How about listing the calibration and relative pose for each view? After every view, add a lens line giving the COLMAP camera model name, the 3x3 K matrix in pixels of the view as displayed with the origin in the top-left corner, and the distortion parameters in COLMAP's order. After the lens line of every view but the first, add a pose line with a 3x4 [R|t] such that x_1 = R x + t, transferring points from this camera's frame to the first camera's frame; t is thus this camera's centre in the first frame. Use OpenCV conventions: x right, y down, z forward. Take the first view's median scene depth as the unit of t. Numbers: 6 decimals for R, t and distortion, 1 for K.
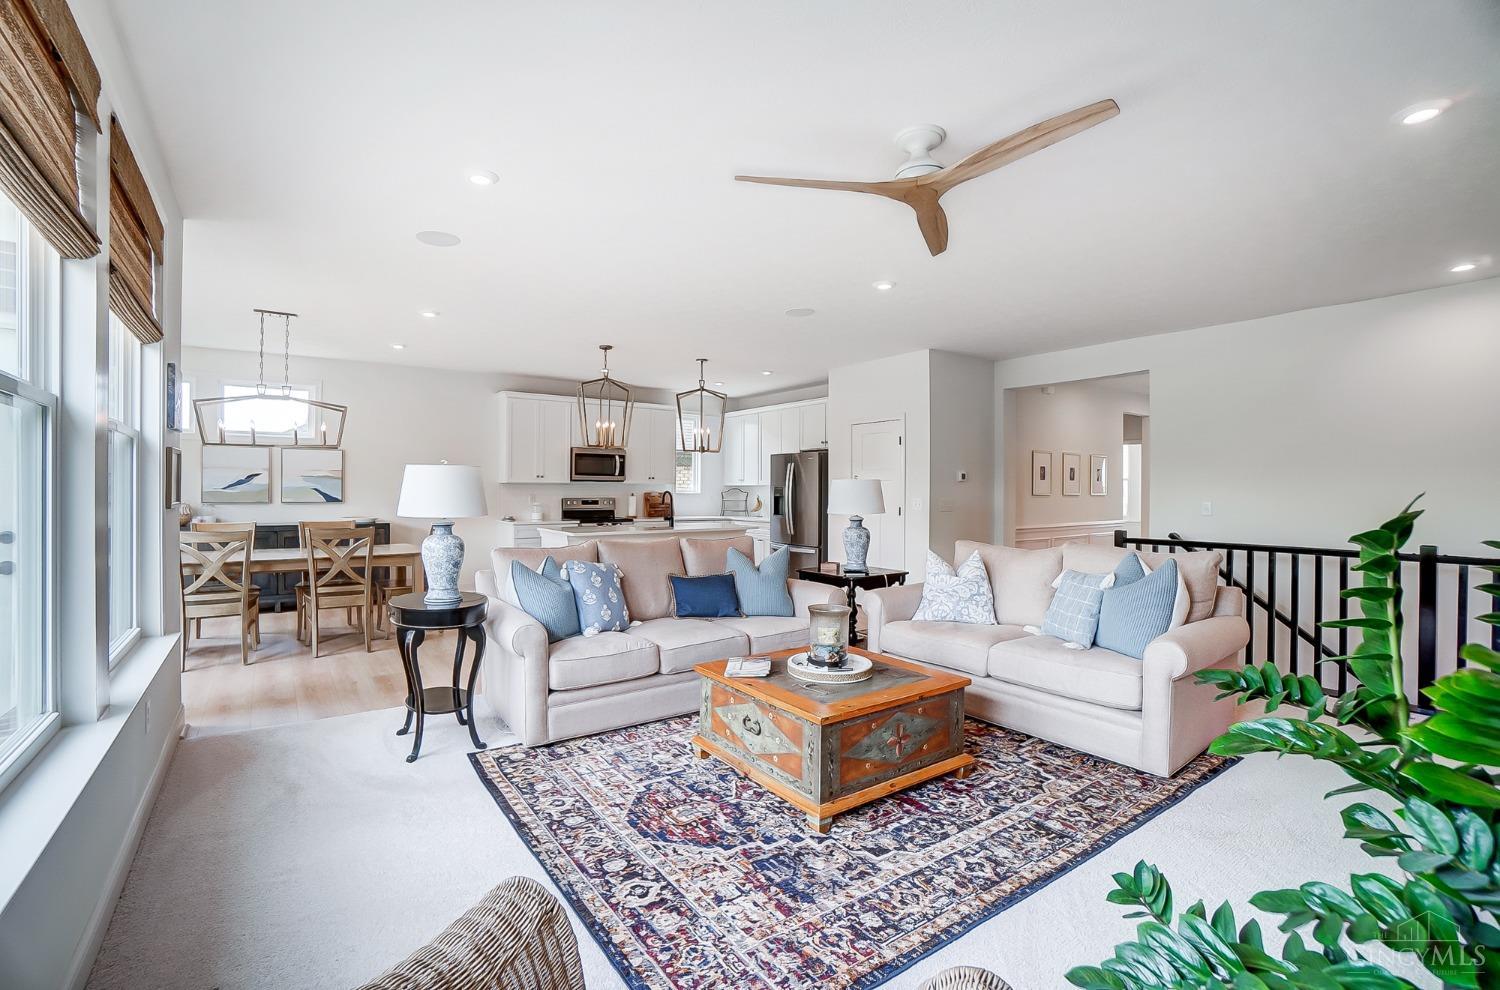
lens RADIAL K [[670.0, 0, 727.0], [0, 670.0, 469.8], [0, 0, 1]] dist [-0.050994, 0.015404]
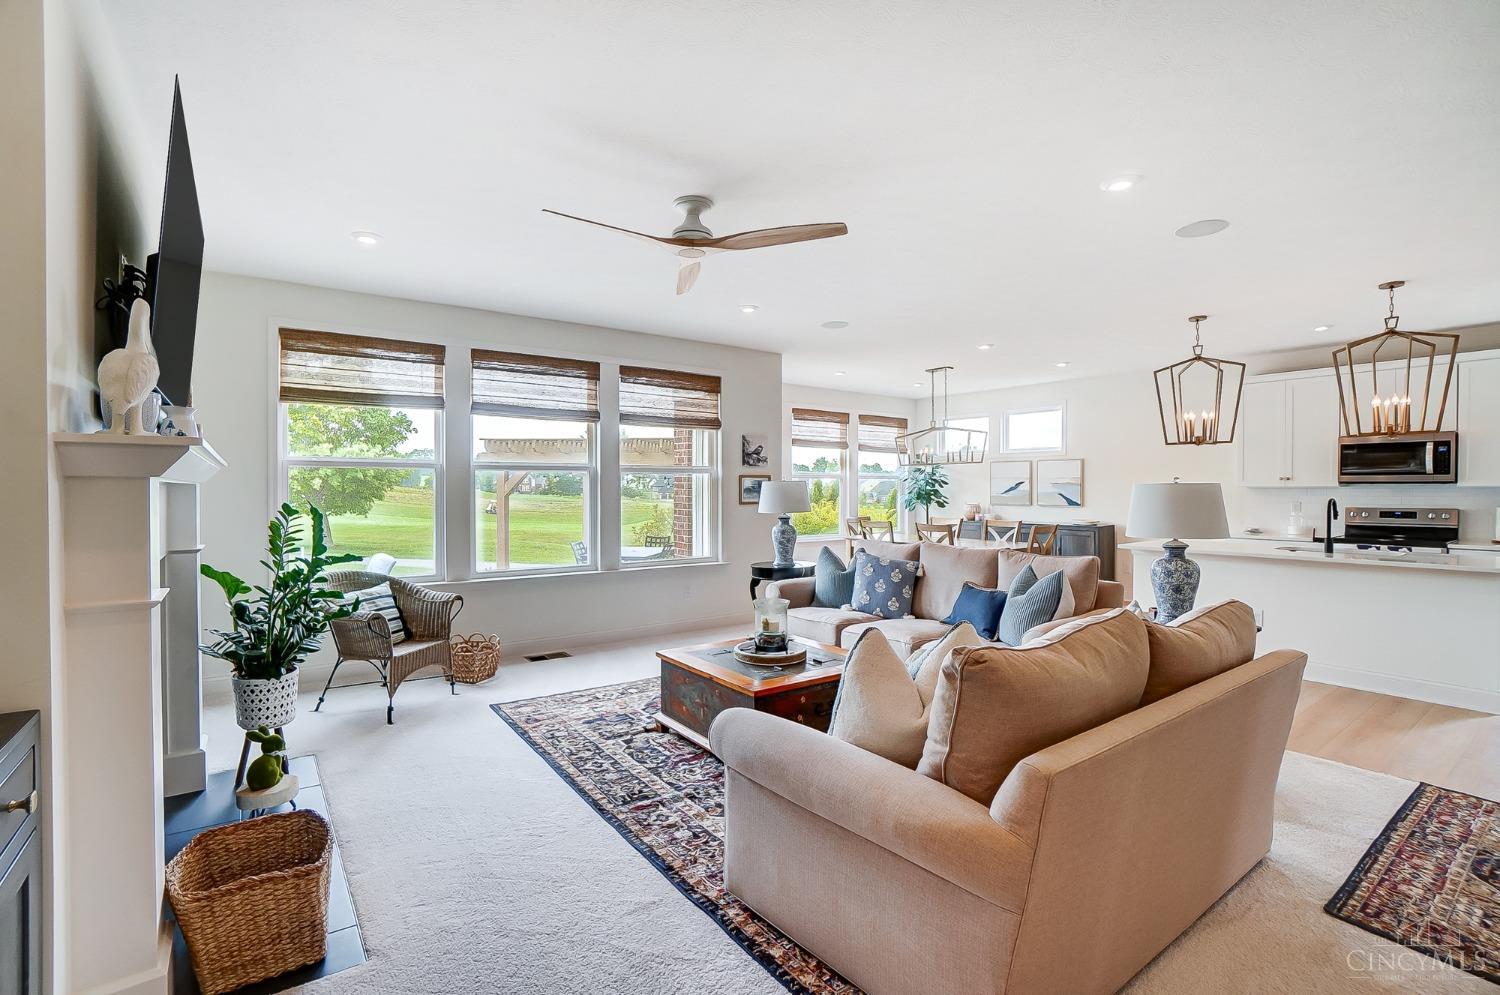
lens RADIAL K [[670.0, 0, 722.4], [0, 670.0, 488.8], [0, 0, 1]] dist [-0.050994, 0.015404]
pose [[0.010419, -0.002479, -0.999943, 1.606549], [0.028728, 0.999585, -0.002179, 0.014291], [0.999533, -0.028704, 0.010485, 1.119971]]
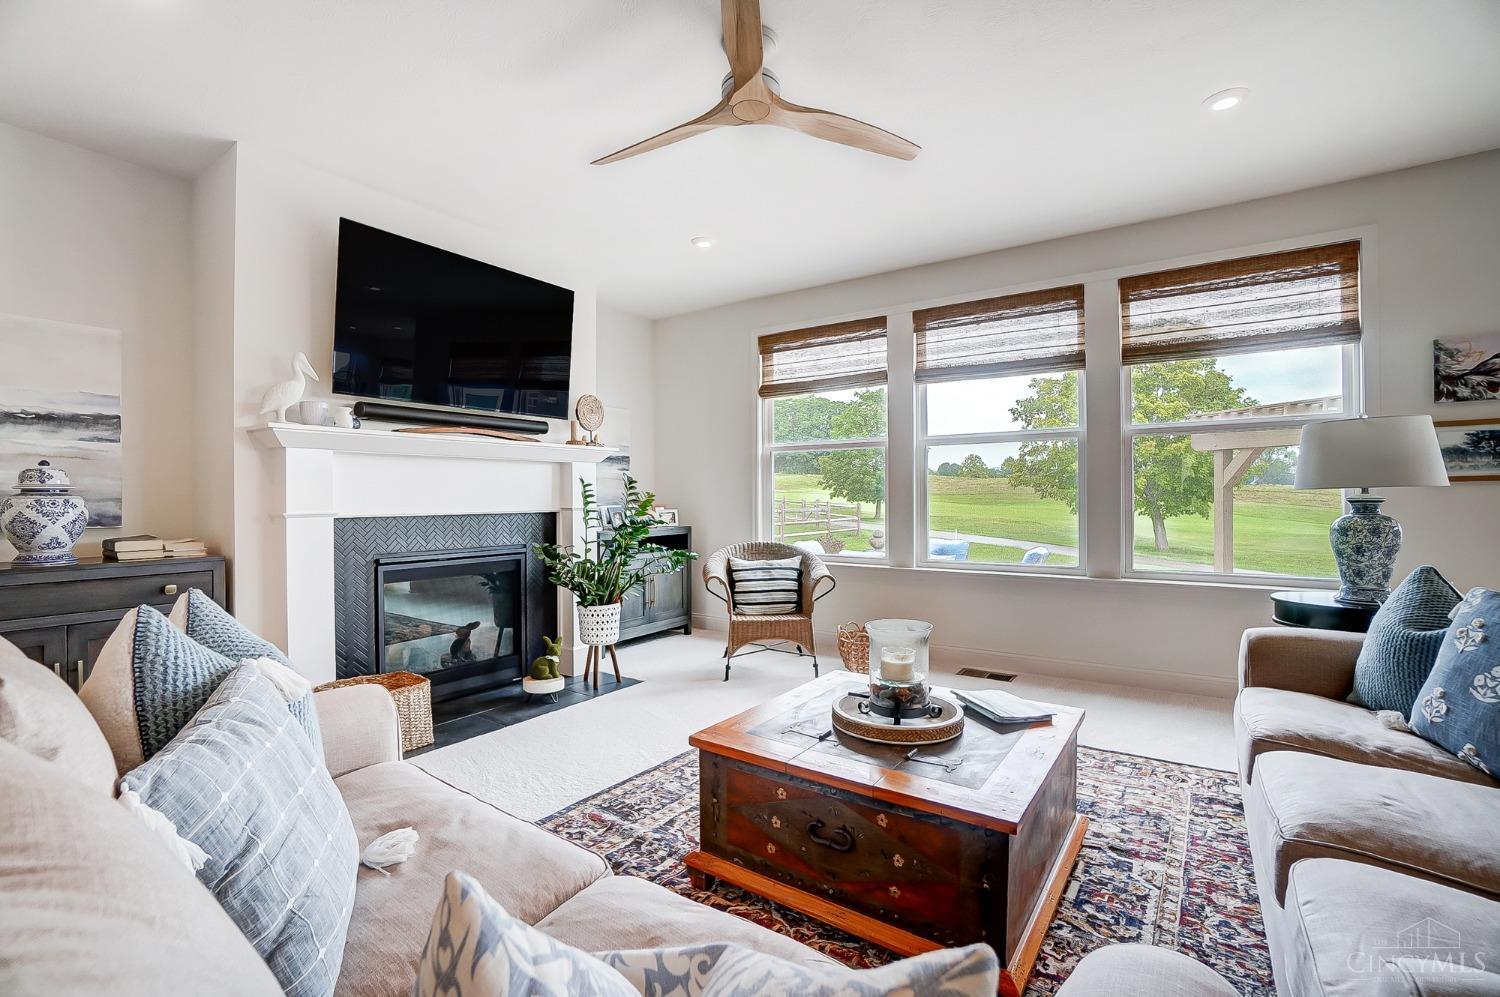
lens RADIAL K [[670.0, 0, 739.1], [0, 670.0, 492.0], [0, 0, 1]] dist [-0.050994, 0.015404]
pose [[-0.940514, -0.000997, -0.339753, 0.635928], [0.012224, 0.999249, -0.036772, 0.119183], [0.339534, -0.038737, -0.939796, 1.926367]]
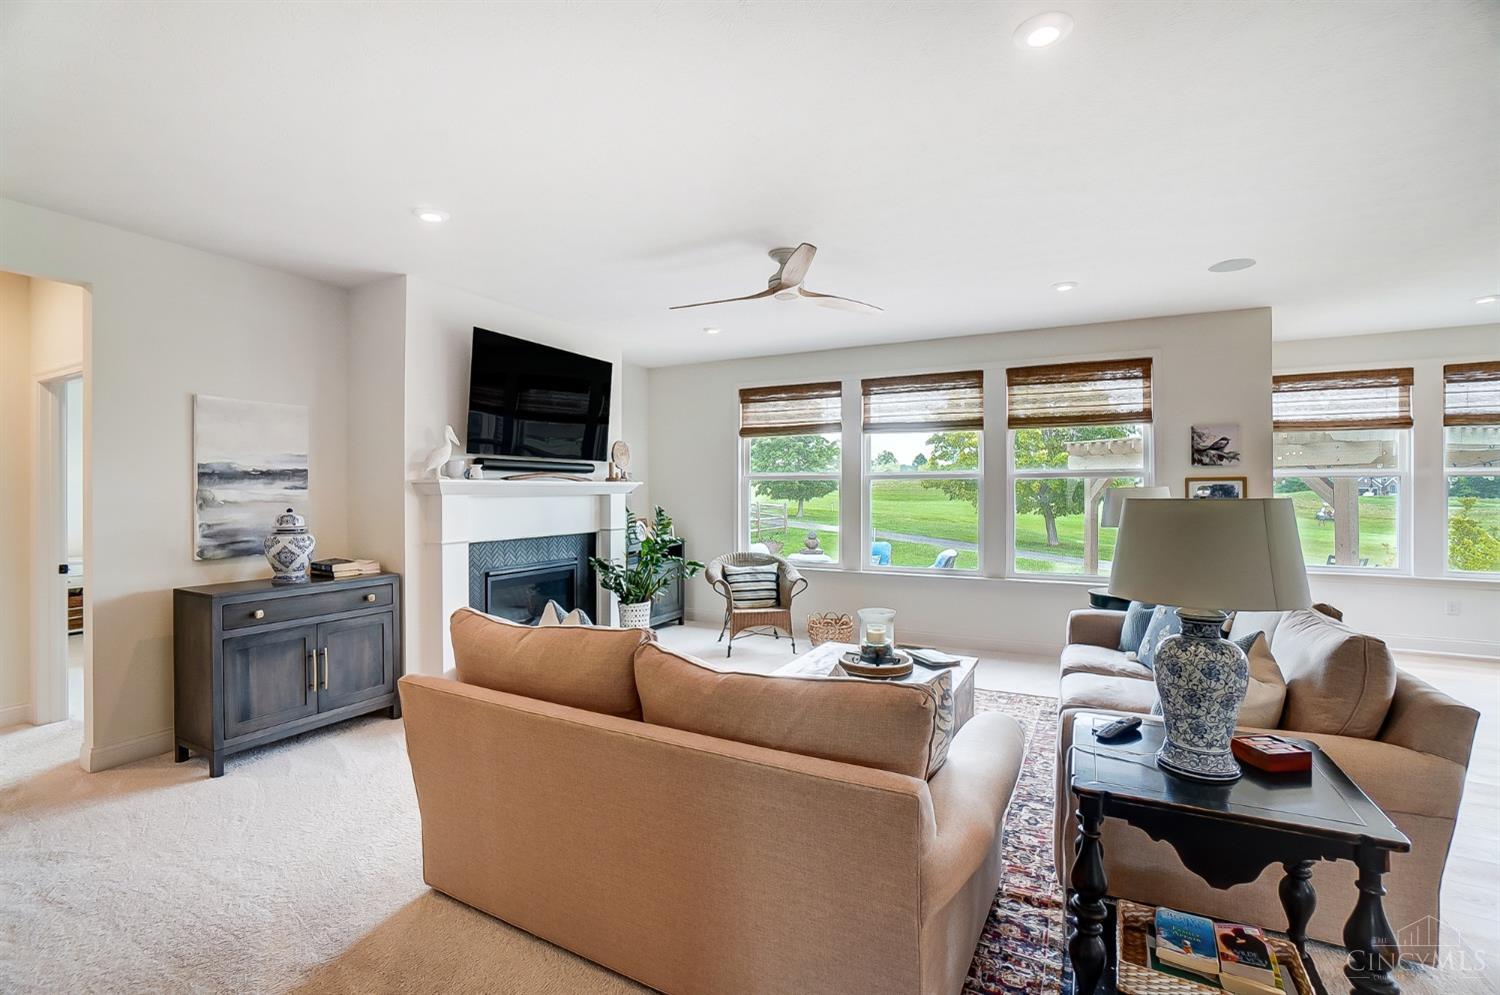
lens RADIAL K [[670.0, 0, 746.0], [0, 670.0, 480.3], [0, 0, 1]] dist [-0.050994, 0.015404]
pose [[-0.887590, -0.009721, -0.460531, 1.076764], [0.011744, 0.998975, -0.043721, 0.034185], [0.460484, -0.044215, -0.886566, 2.364445]]
